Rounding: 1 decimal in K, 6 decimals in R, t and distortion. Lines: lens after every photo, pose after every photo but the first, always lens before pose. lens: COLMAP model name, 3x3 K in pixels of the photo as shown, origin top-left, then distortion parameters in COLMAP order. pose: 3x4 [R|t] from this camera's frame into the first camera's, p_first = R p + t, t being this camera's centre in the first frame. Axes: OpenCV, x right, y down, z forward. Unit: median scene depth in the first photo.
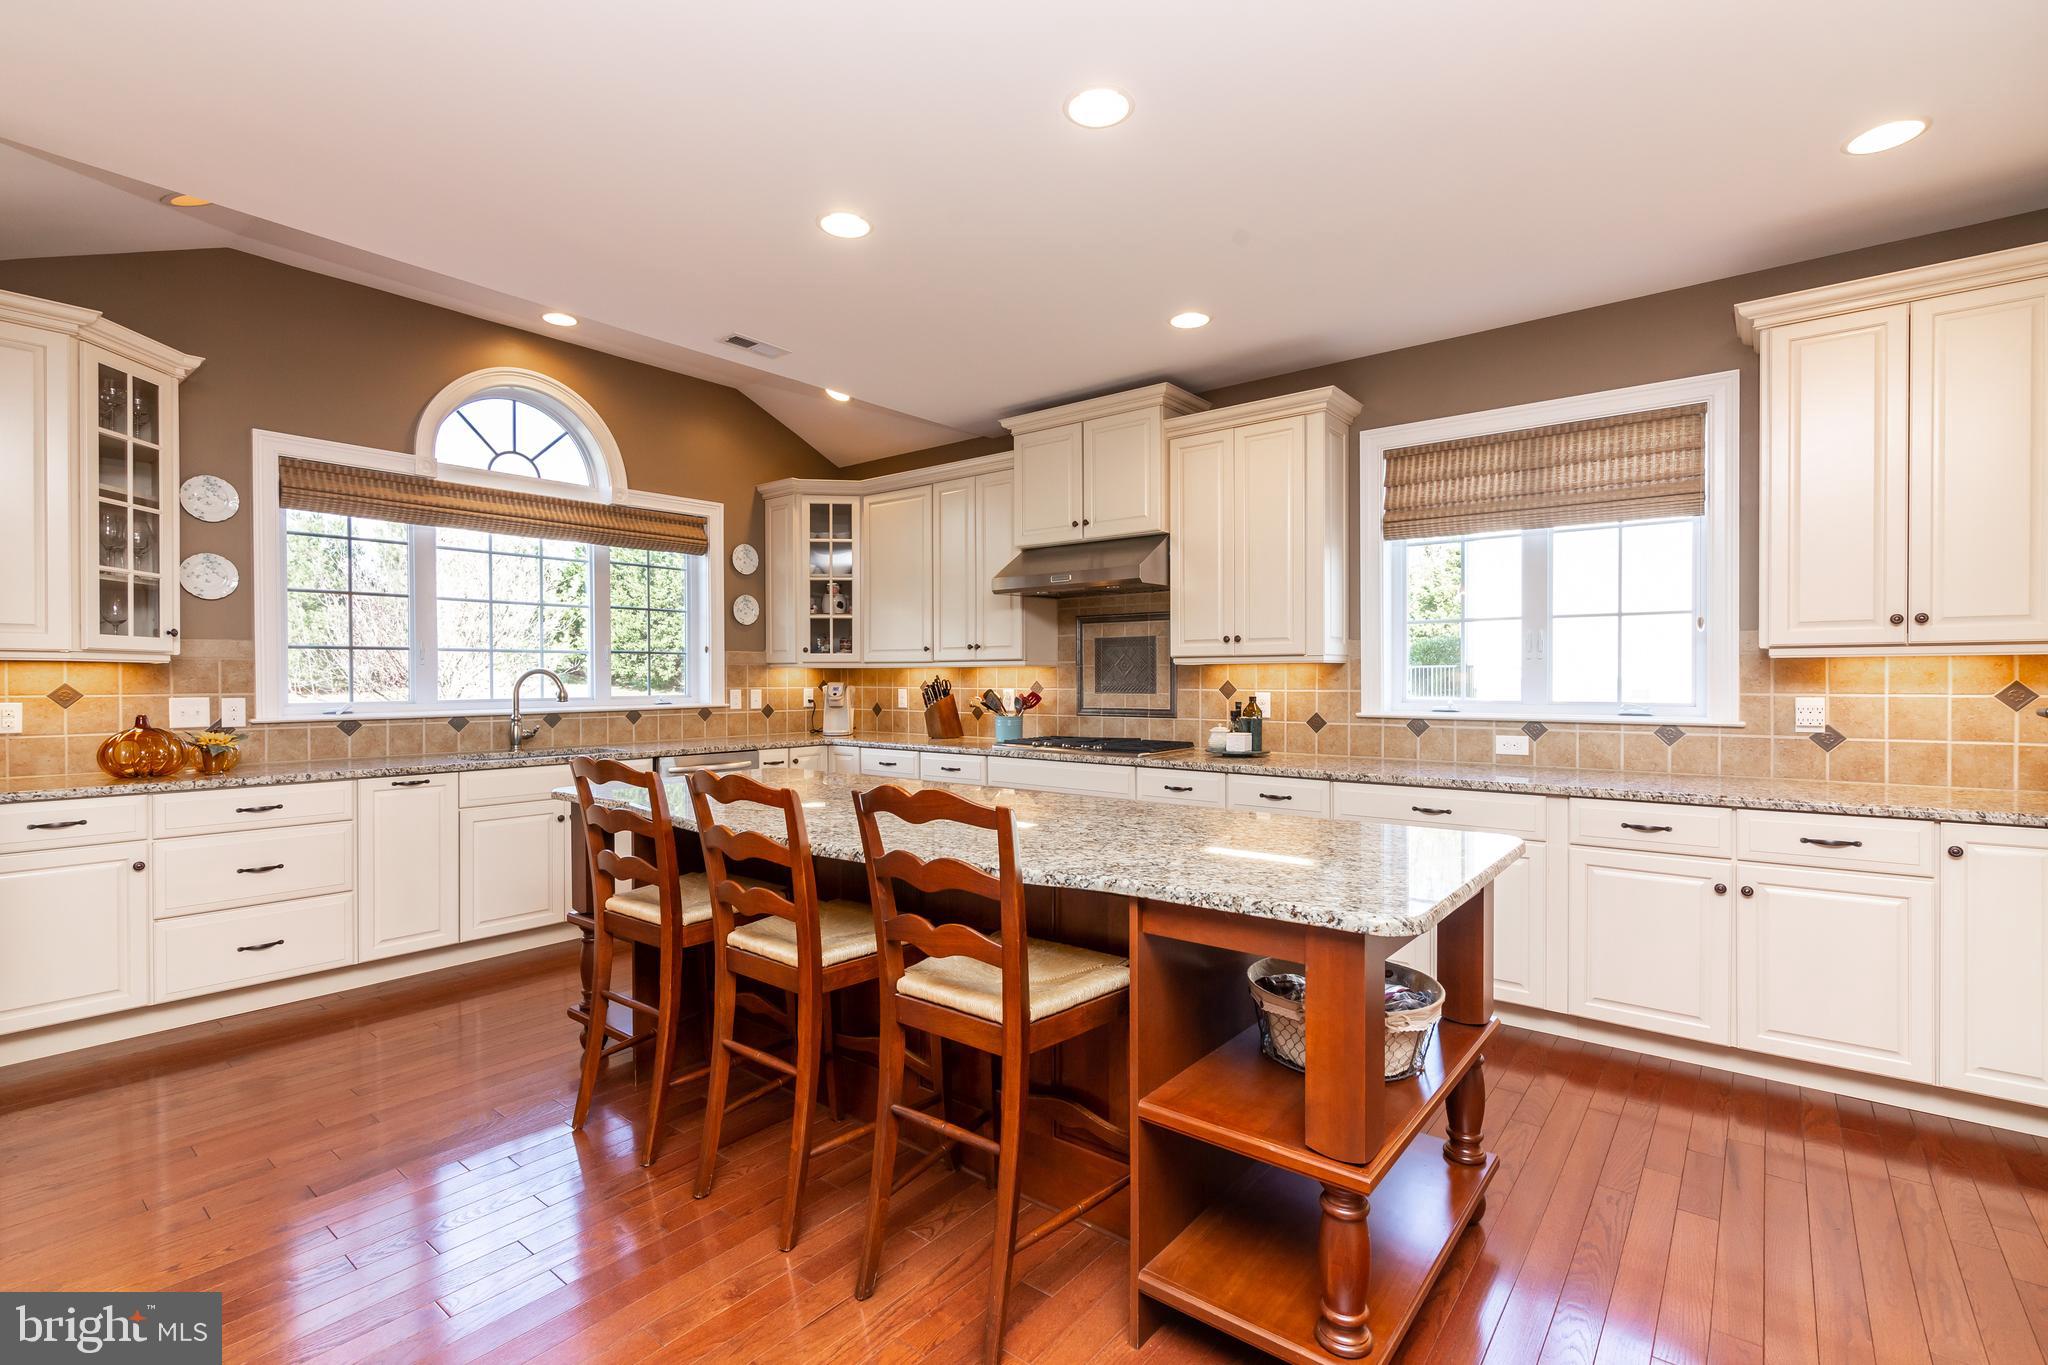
lens RADIAL K [[941.9, 0, 1014.5], [0, 941.9, 681.6], [0, 0, 1]] dist [-0.000460, 0.002584]
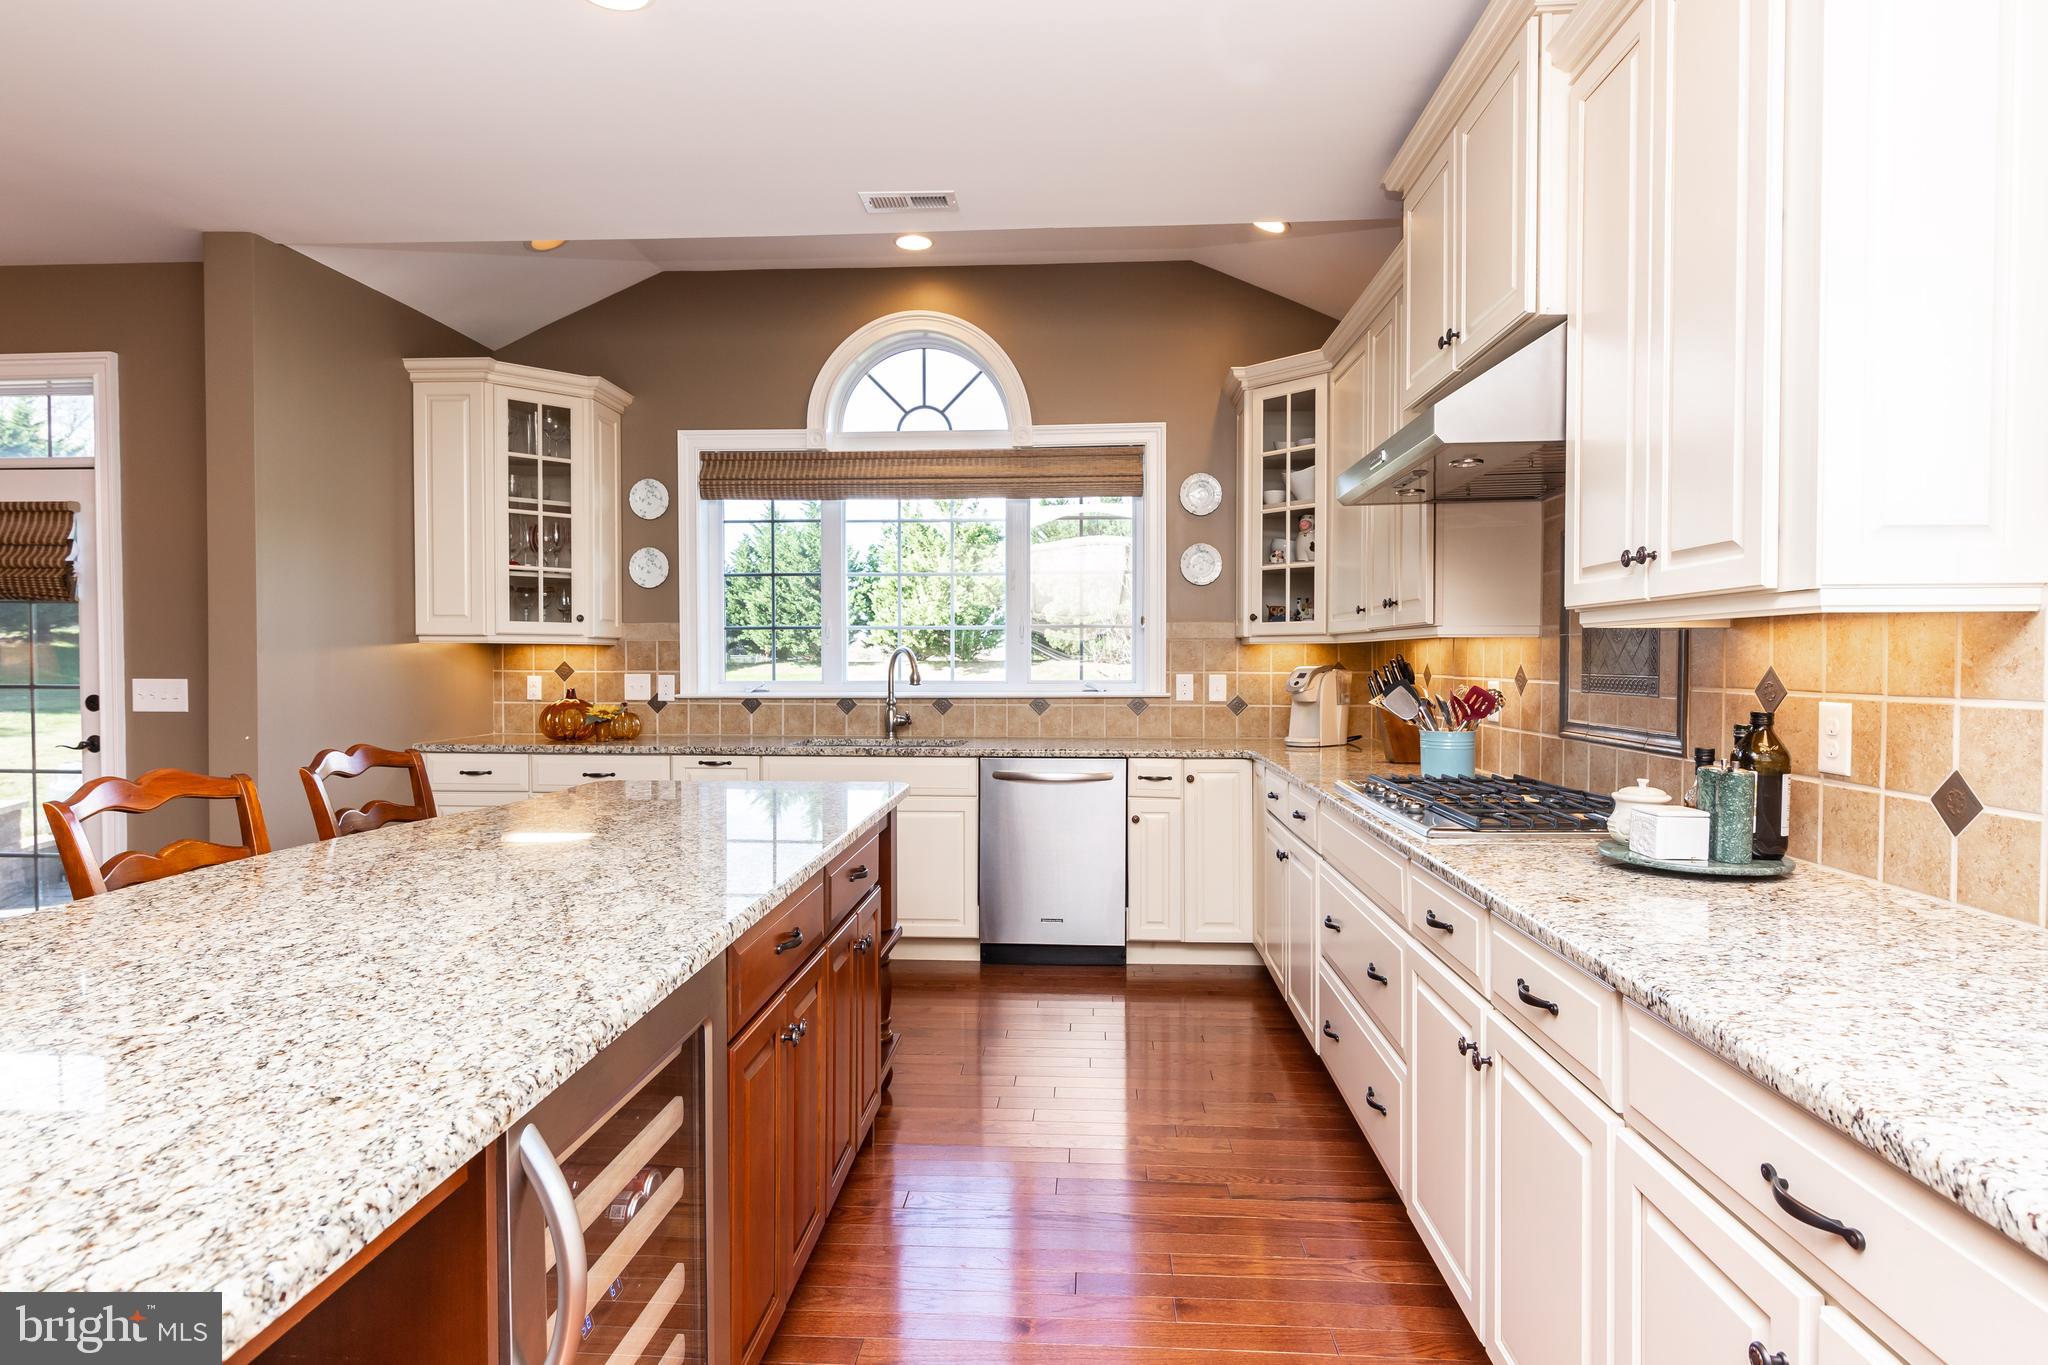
lens RADIAL K [[1095.9, 0, 1025.3], [0, 1095.9, 688.3], [0, 0, 1]] dist [0.000717, -0.001538]
pose [[0.583670, 0.024054, -0.811635, 0.431448], [-0.005129, 0.999650, 0.025938, -0.002636], [0.811975, -0.010977, 0.583589, 0.527909]]
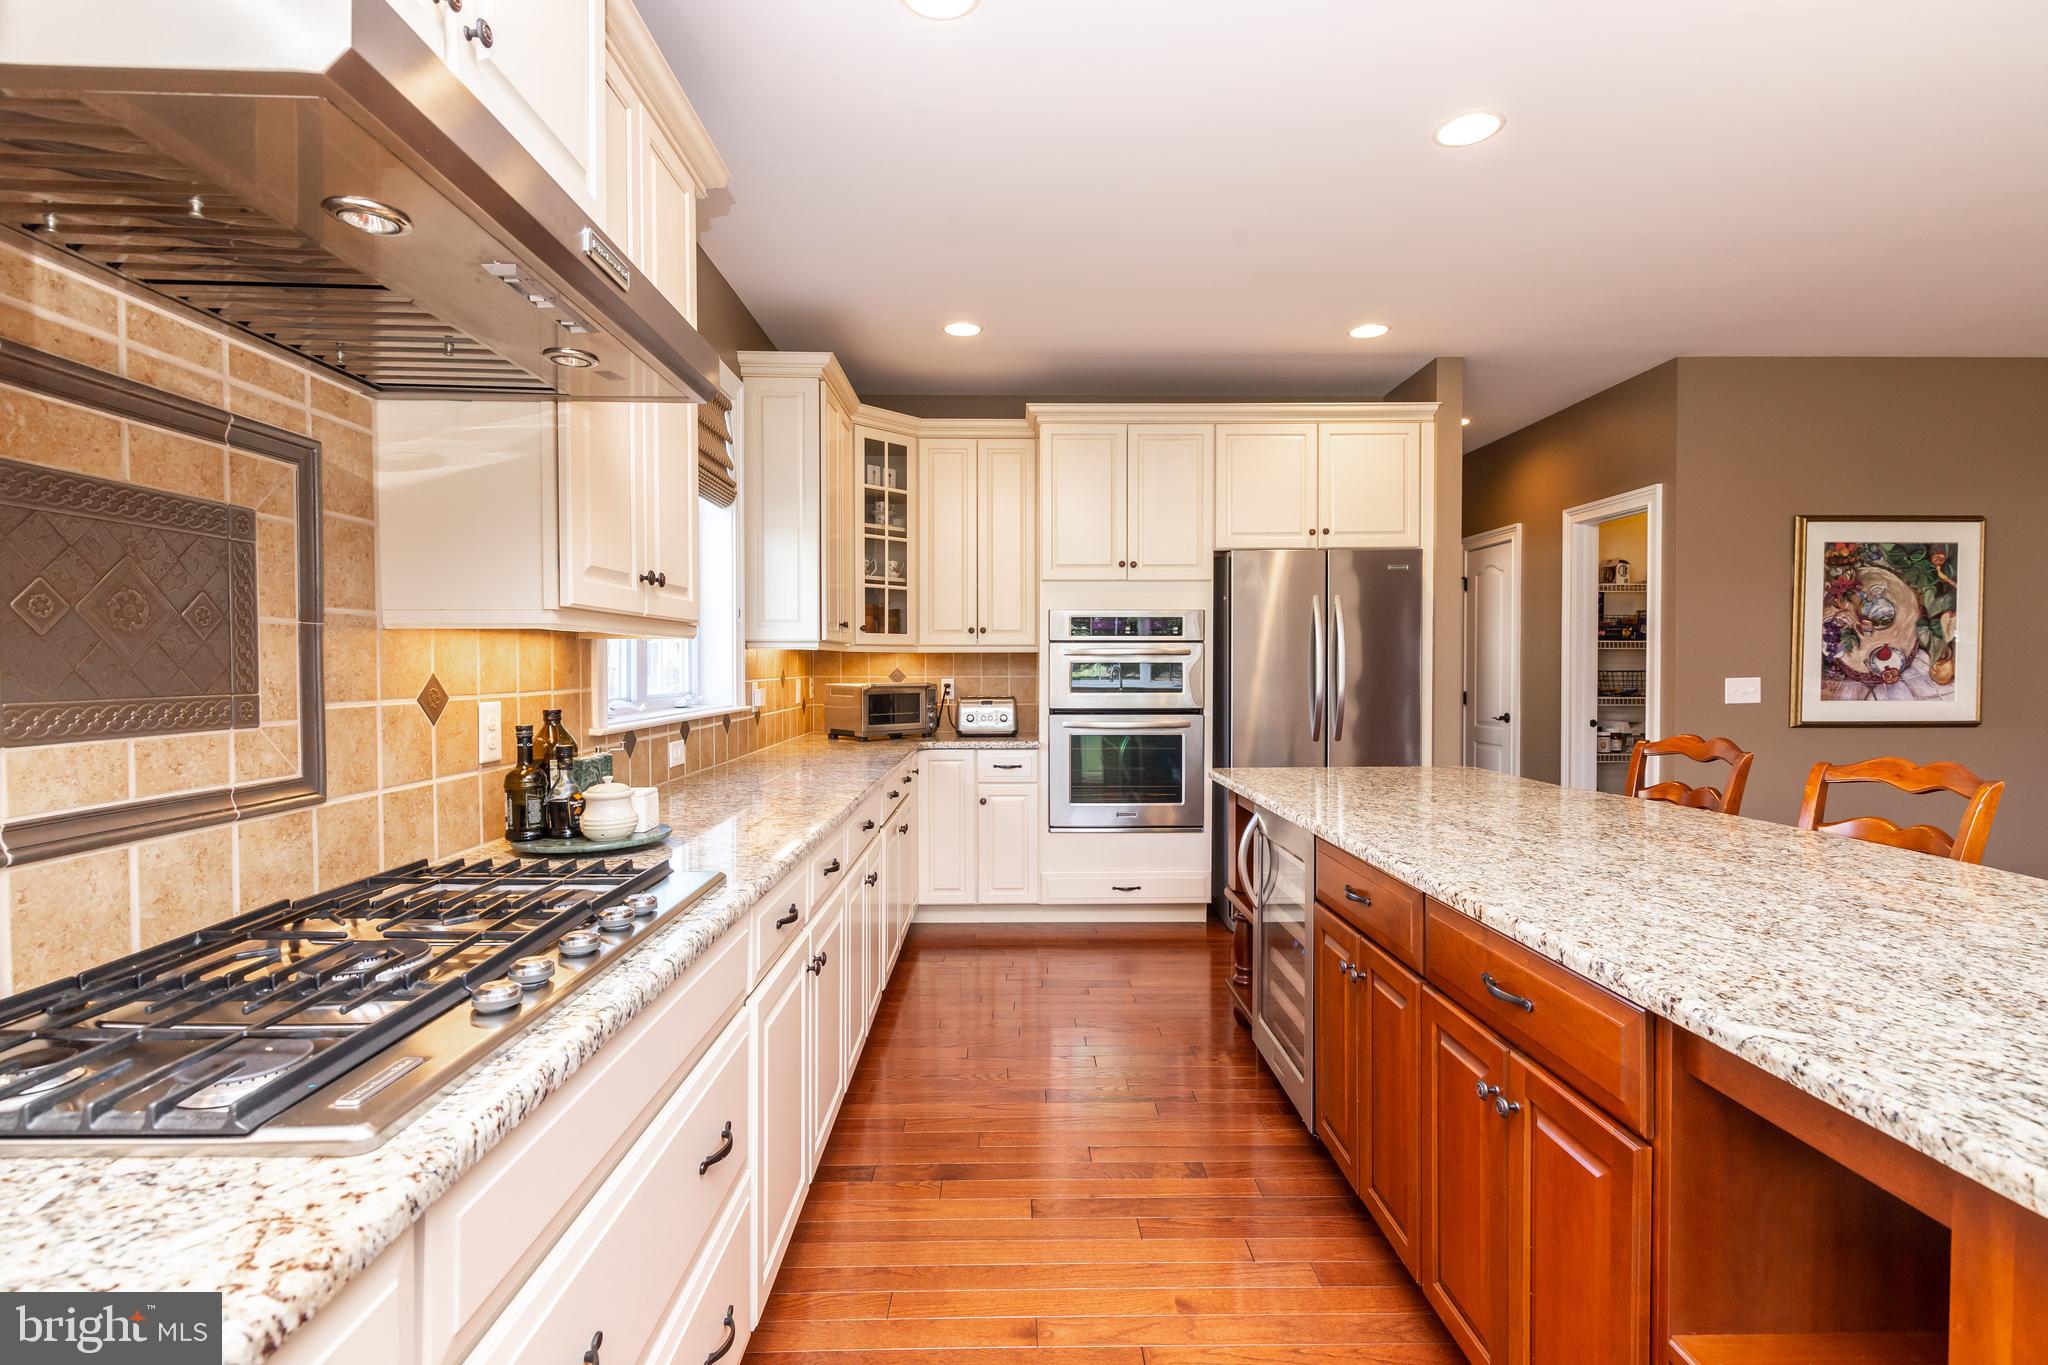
lens RADIAL K [[941.9, 0, 1017.4], [0, 941.9, 687.9], [0, 0, 1]] dist [-0.000460, 0.002584]
pose [[-0.643668, -0.021631, 0.764999, -0.212716], [-0.003661, 0.999676, 0.025186, -0.005933], [-0.765296, 0.013411, -0.643538, 1.120695]]
